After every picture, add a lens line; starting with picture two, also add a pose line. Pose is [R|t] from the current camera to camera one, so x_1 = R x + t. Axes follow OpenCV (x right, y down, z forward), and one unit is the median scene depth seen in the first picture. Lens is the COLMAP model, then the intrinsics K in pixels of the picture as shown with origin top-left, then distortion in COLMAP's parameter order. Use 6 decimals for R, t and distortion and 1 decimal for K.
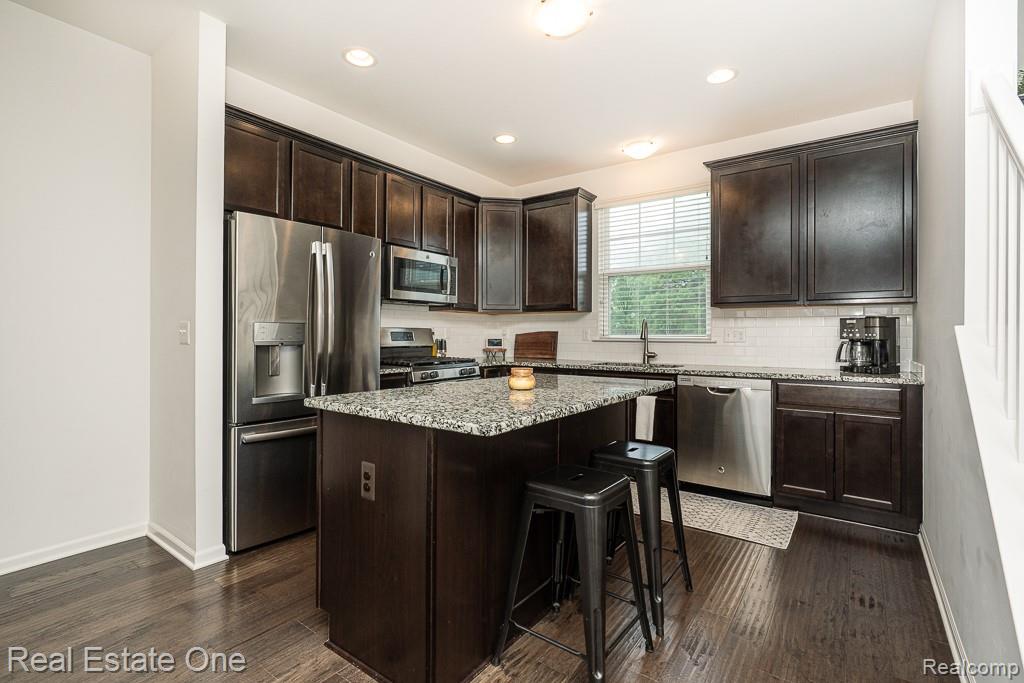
lens RADIAL K [[466.5, 0, 512.0], [0, 466.5, 332.0], [0, 0, 1]] dist [-0.002263, 0.000131]
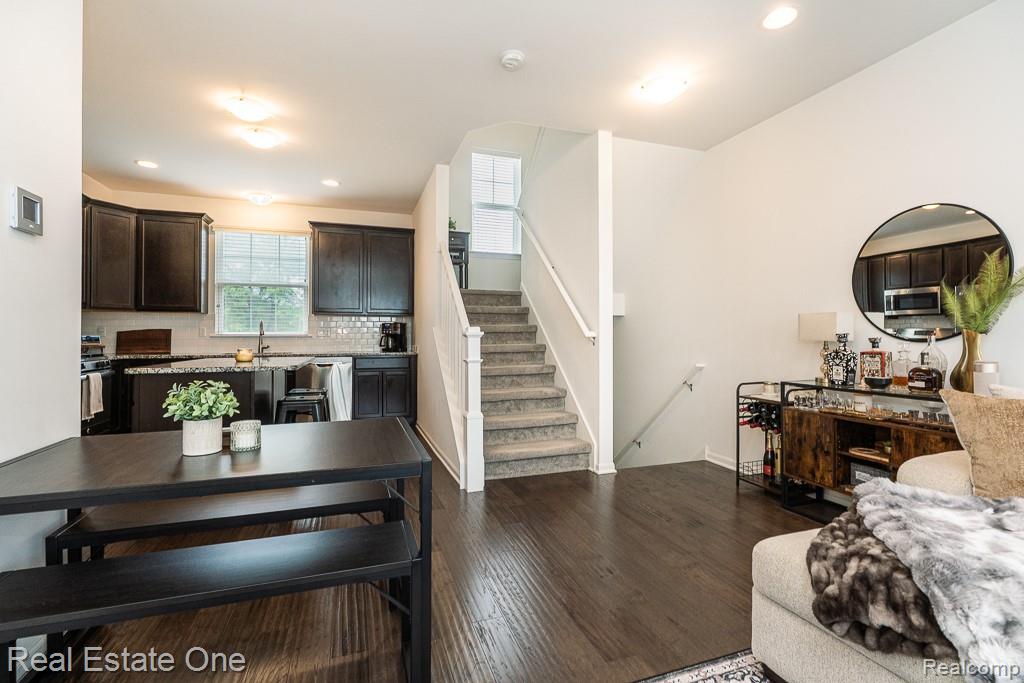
lens RADIAL K [[466.5, 0, 512.0], [0, 466.5, 332.0], [0, 0, 1]] dist [-0.002263, 0.000131]
pose [[0.571577, 0.005241, 0.820532, -0.459396], [-0.002124, 0.999986, -0.004908, 0.012304], [-0.820546, 0.001063, 0.571580, -0.428298]]
